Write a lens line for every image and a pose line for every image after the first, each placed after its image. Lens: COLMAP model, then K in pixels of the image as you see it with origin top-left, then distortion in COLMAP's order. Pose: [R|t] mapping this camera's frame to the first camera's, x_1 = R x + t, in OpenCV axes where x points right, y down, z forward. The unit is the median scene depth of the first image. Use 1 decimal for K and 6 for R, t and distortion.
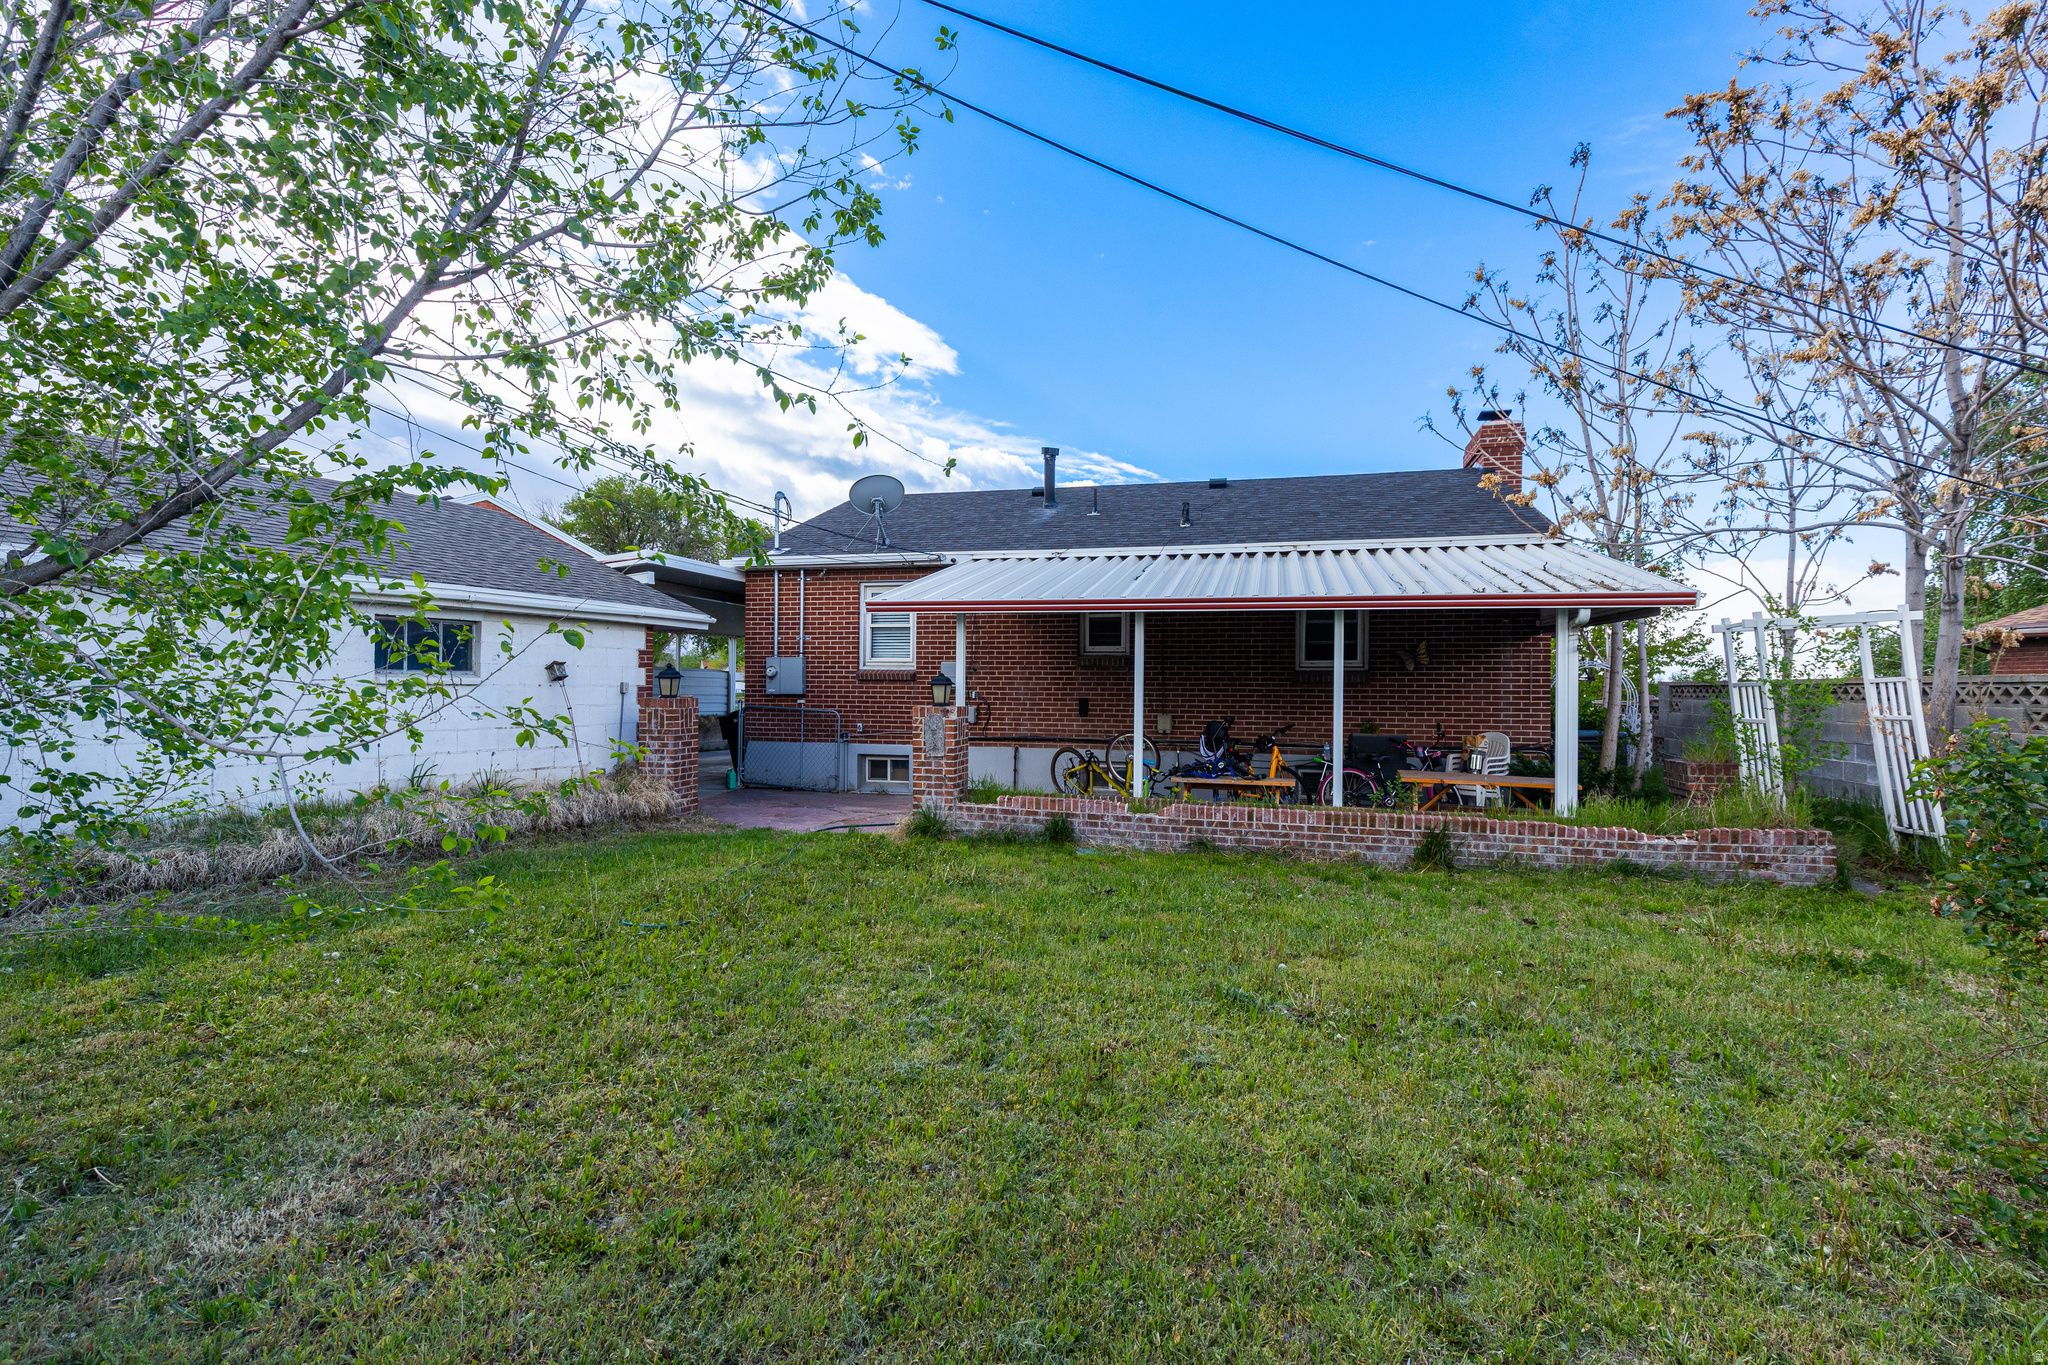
lens RADIAL K [[939.8, 0, 1036.6], [0, 939.8, 685.6], [0, 0, 1]] dist [0.011704, -0.000130]
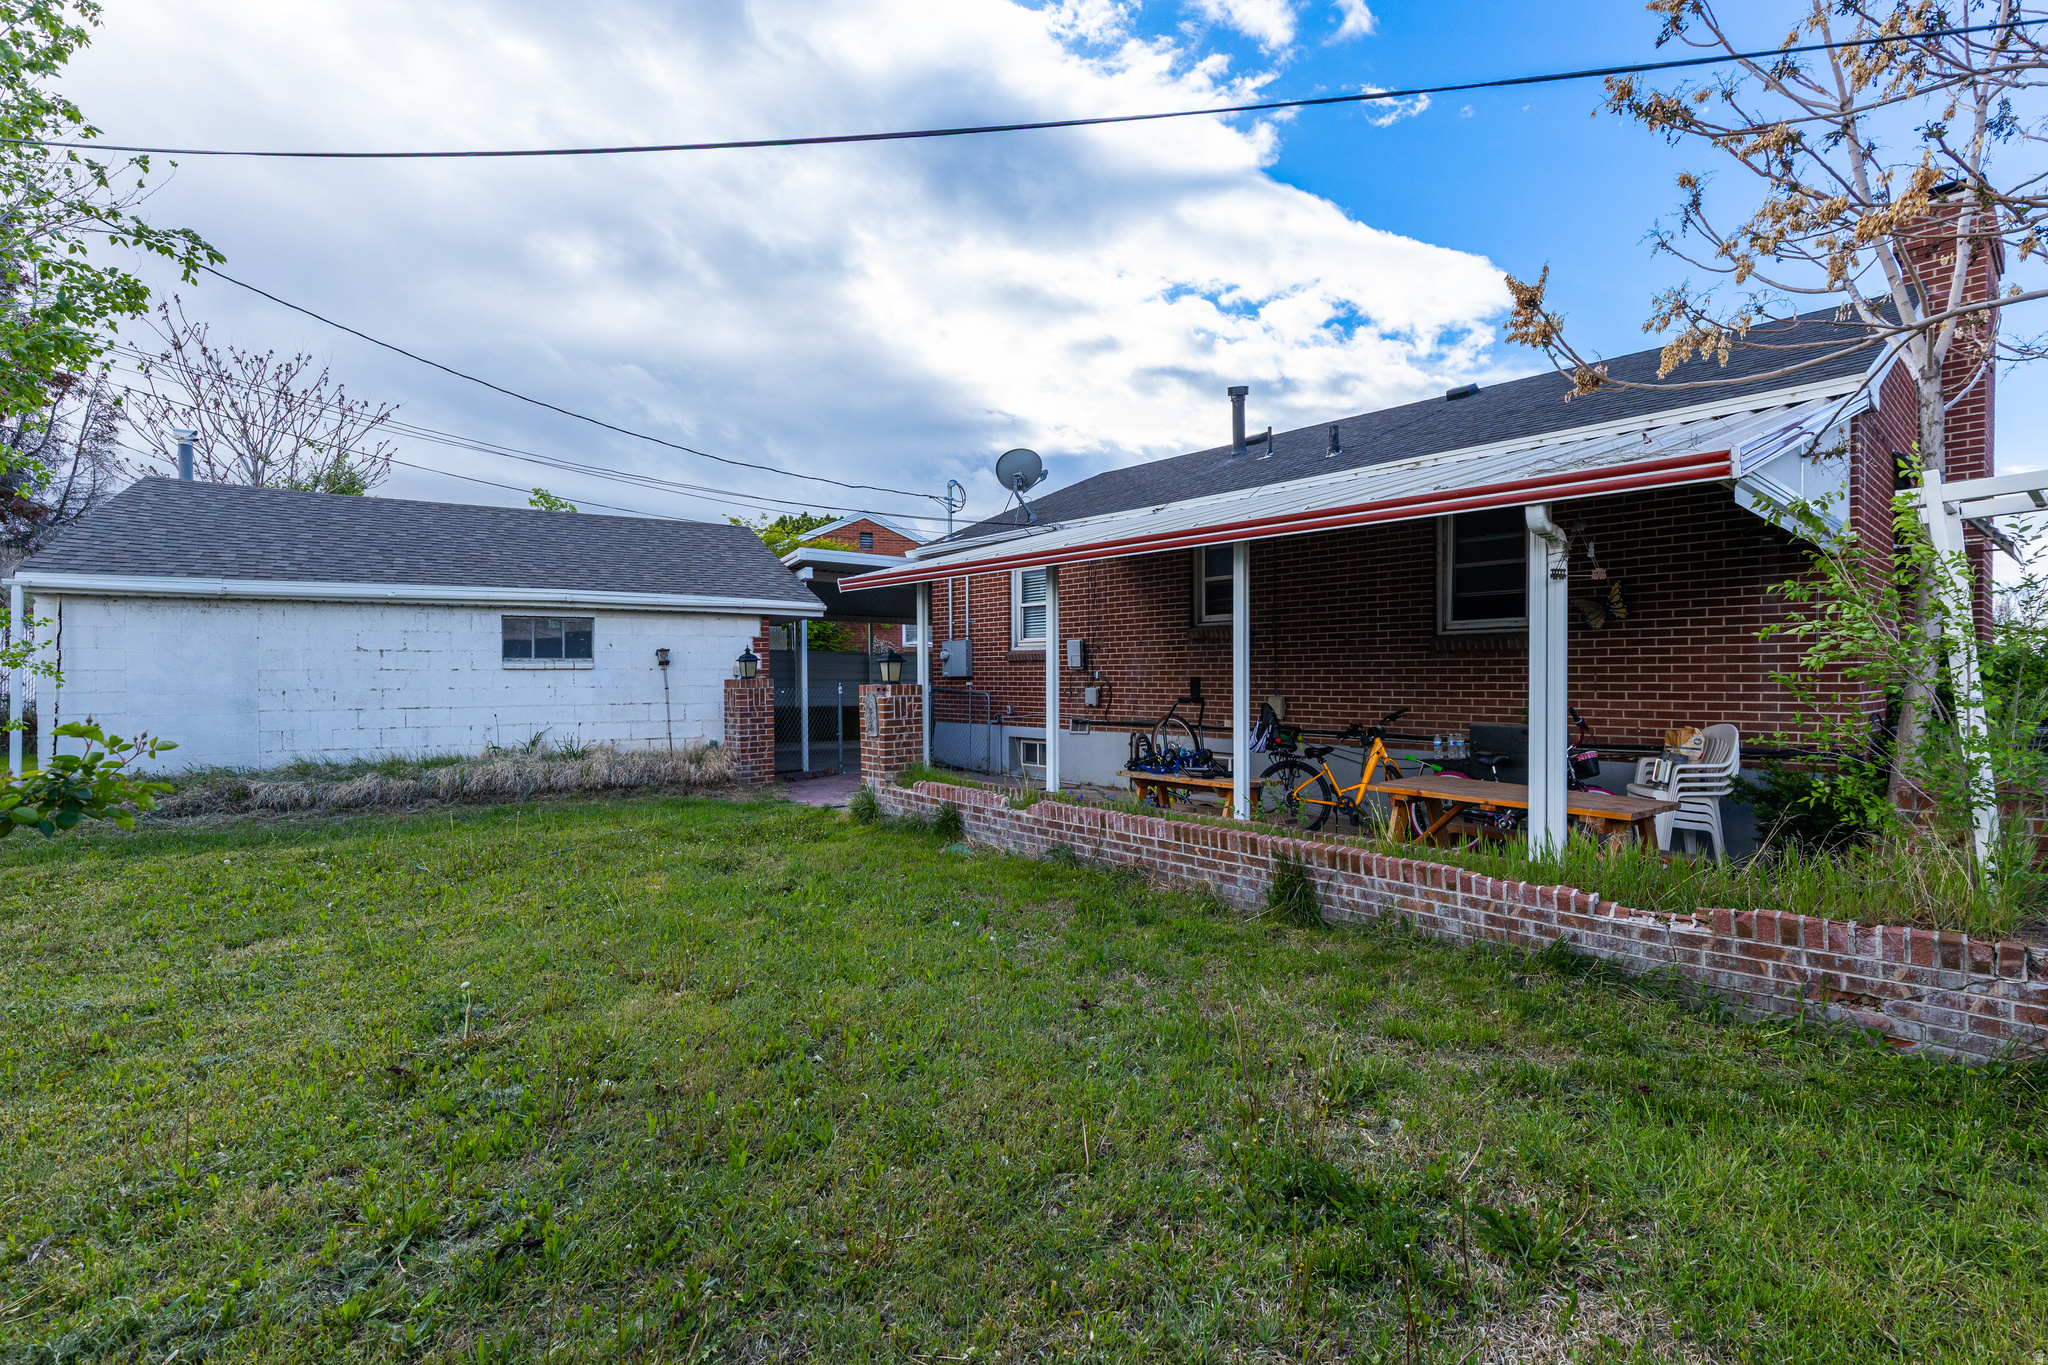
lens RADIAL K [[939.8, 0, 1036.6], [0, 939.8, 685.6], [0, 0, 1]] dist [0.011704, -0.000130]
pose [[0.823231, -0.006028, -0.567675, 0.634990], [0.012679, 0.999889, 0.007769, 0.019729], [0.567565, -0.013593, 0.823216, 0.334710]]
